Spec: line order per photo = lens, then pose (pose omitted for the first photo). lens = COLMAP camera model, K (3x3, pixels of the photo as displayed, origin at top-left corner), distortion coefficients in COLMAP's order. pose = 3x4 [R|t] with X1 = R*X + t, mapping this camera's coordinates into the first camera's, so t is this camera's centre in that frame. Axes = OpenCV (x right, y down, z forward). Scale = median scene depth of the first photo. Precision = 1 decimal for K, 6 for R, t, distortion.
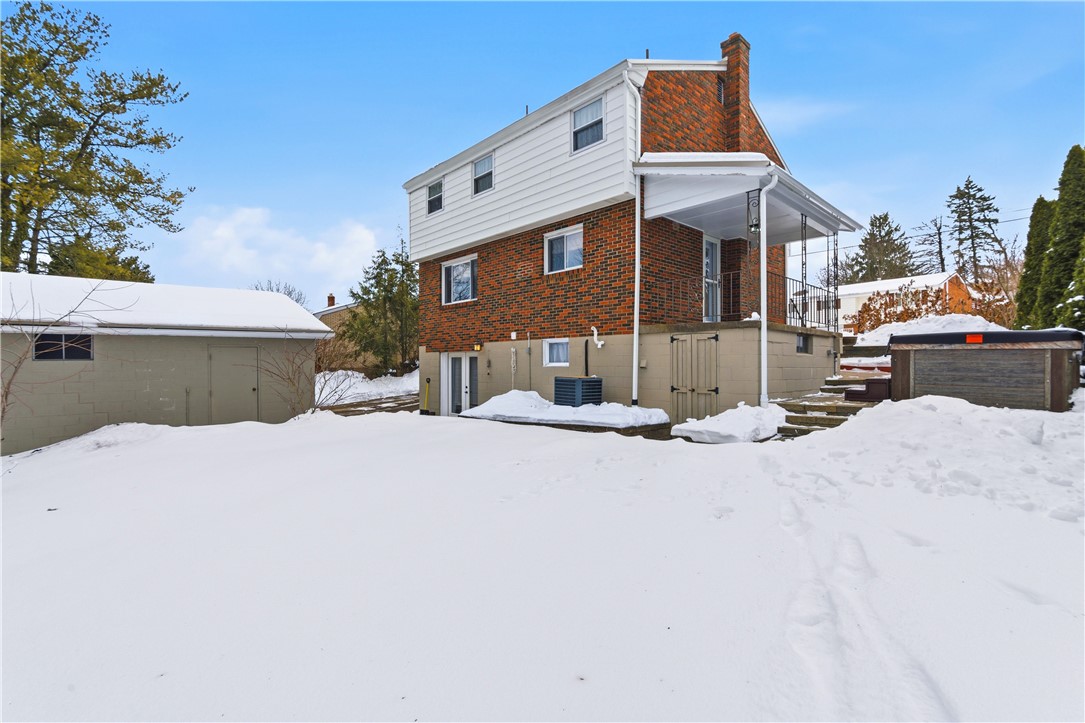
lens RADIAL K [[485.0, 0, 543.1], [0, 485.0, 355.5], [0, 0, 1]] dist [-0.000551, 0.000983]
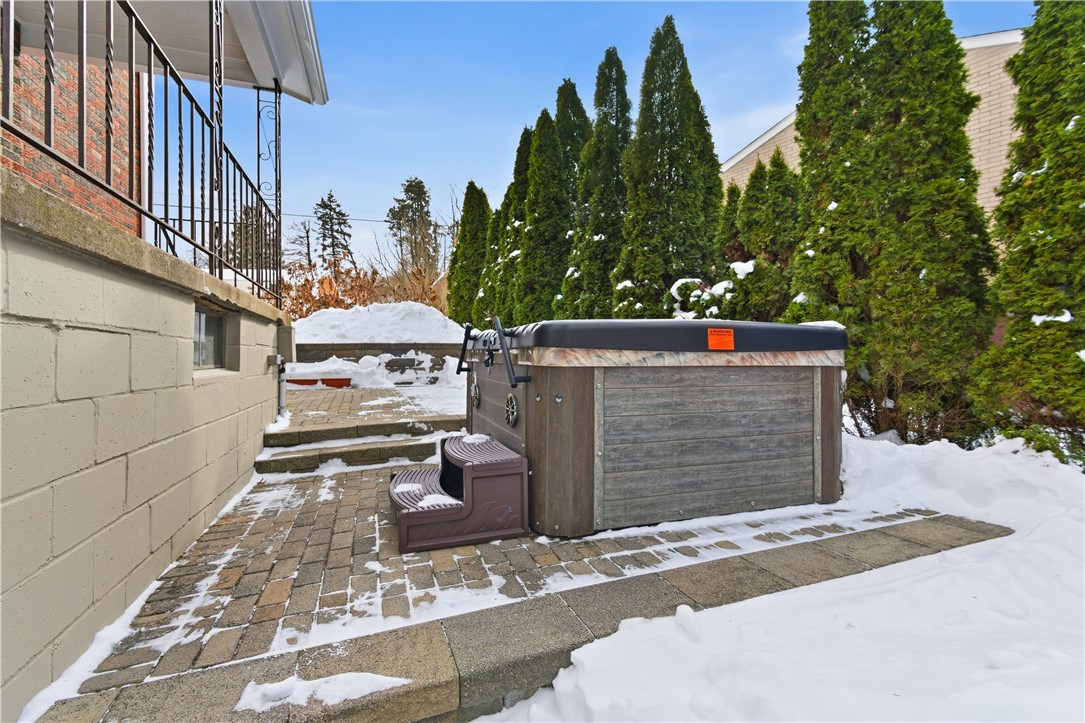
lens RADIAL K [[485.0, 0, 543.1], [0, 485.0, 355.5], [0, 0, 1]] dist [-0.000551, 0.000983]
pose [[0.401972, -0.004495, 0.915641, 0.257665], [-0.008419, 0.999928, 0.008604, -0.012591], [-0.915613, -0.011168, 0.401905, 0.516862]]
